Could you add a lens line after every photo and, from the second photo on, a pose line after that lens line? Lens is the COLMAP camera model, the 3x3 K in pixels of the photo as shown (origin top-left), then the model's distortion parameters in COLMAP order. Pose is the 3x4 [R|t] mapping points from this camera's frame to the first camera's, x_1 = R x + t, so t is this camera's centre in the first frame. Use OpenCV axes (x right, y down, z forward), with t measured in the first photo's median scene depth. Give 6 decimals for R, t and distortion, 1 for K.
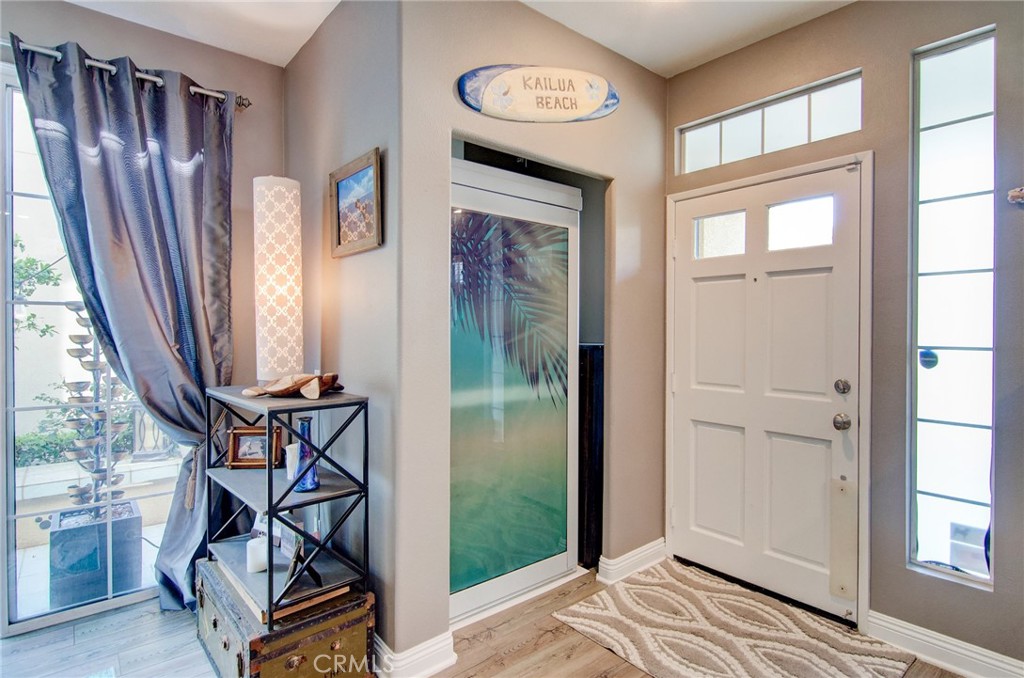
lens RADIAL K [[528.7, 0, 511.9], [0, 528.7, 334.3], [0, 0, 1]] dist [-0.004166, -0.001784]
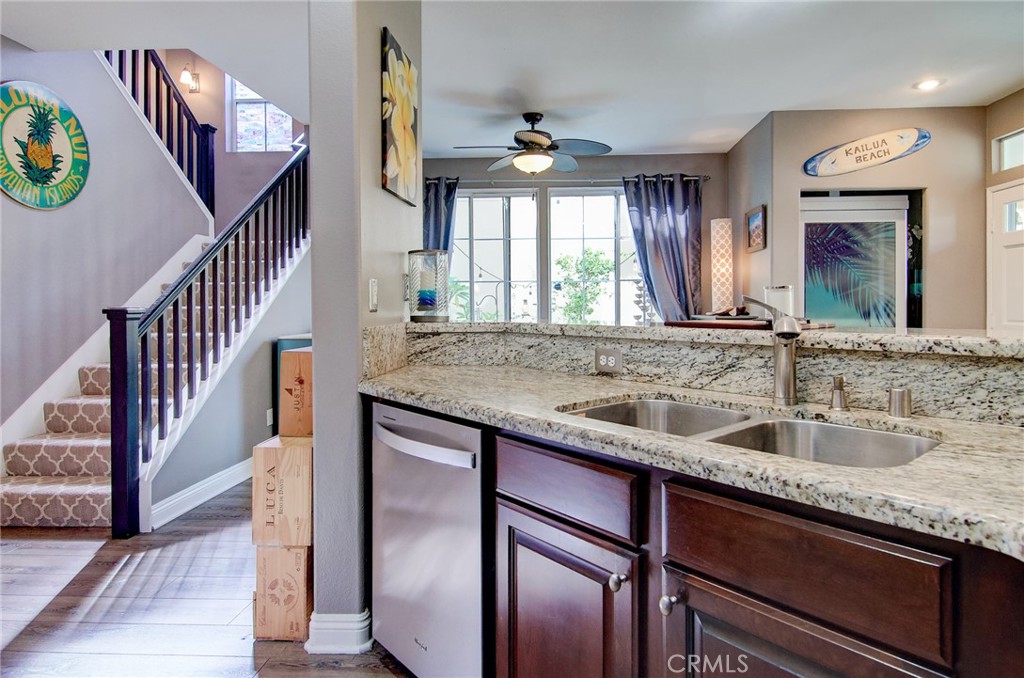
lens RADIAL K [[538.9, 0, 540.2], [0, 538.9, 316.3], [0, 0, 1]] dist [-0.006118, -0.002367]
pose [[0.717159, 0.009262, -0.696848, 0.527057], [0.001435, 0.999890, 0.014766, 0.066970], [0.696908, -0.011590, 0.717067, -1.030182]]
